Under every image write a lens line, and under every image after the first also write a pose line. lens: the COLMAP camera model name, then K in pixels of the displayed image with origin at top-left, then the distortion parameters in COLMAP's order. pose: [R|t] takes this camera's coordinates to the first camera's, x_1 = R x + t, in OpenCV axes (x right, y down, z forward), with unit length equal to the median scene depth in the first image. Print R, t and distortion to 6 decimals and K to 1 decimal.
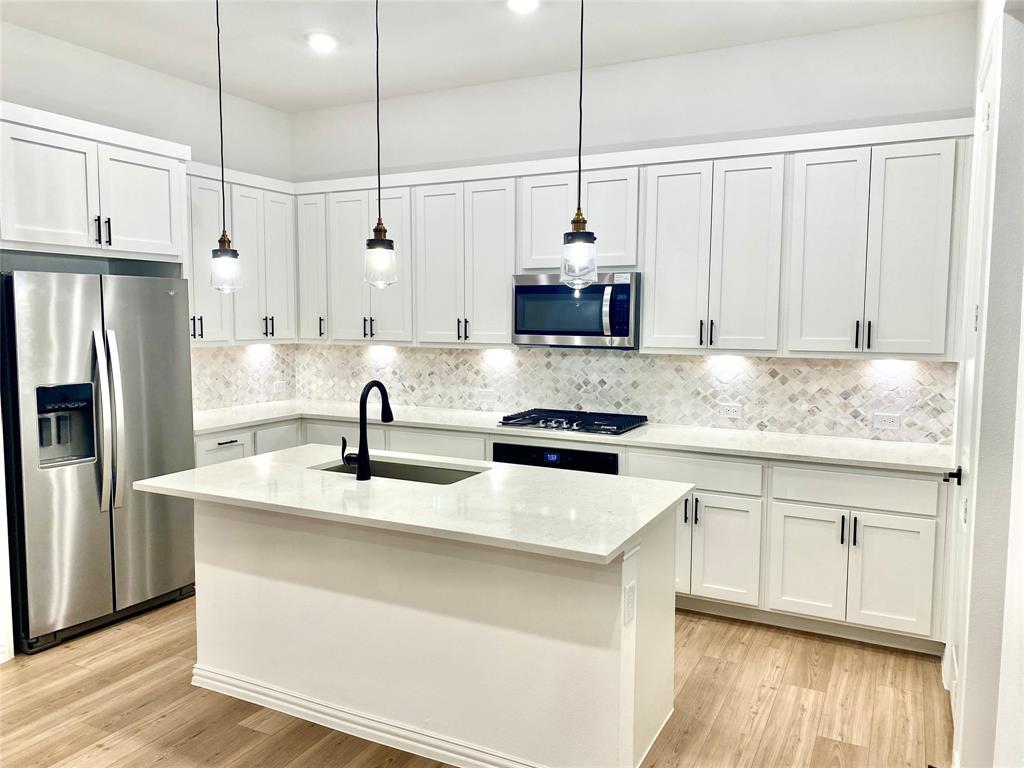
lens RADIAL K [[761.2, 0, 508.9], [0, 761.2, 383.9], [0, 0, 1]] dist [0.025920, -0.027547]
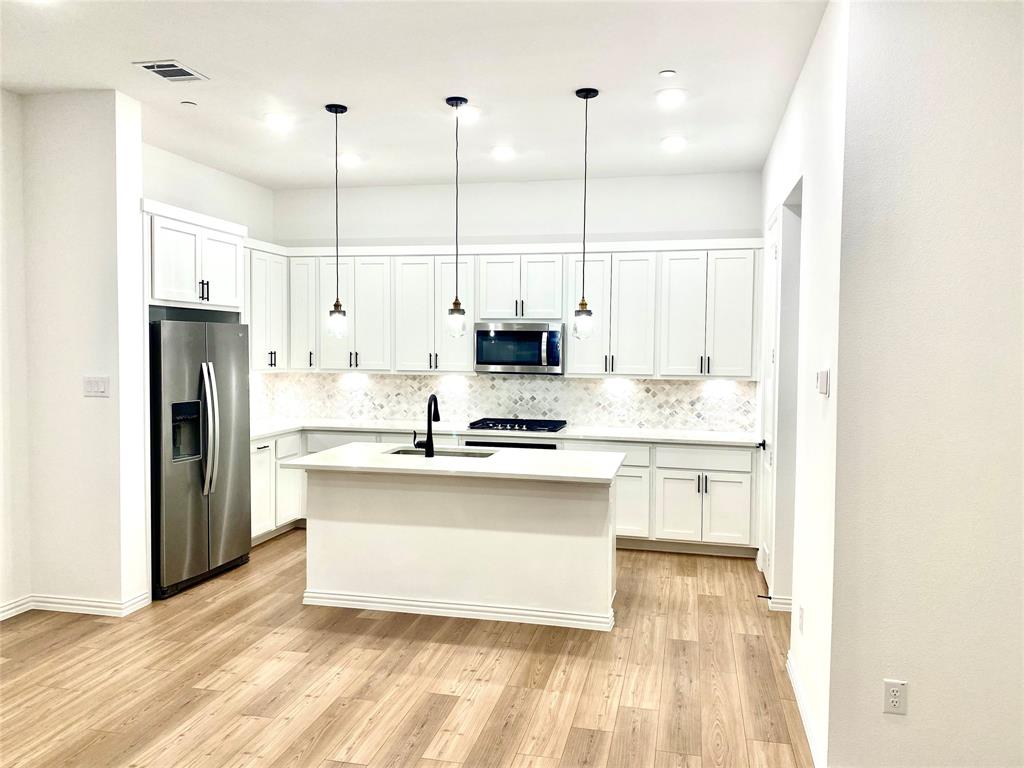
lens RADIAL K [[761.2, 0, 509.4], [0, 761.2, 383.1], [0, 0, 1]] dist [0.025920, -0.027547]
pose [[0.969009, -0.007997, 0.246897, -0.330236], [0.017764, 0.999144, -0.037360, 0.026924], [-0.246387, 0.040588, 0.968321, -0.450008]]
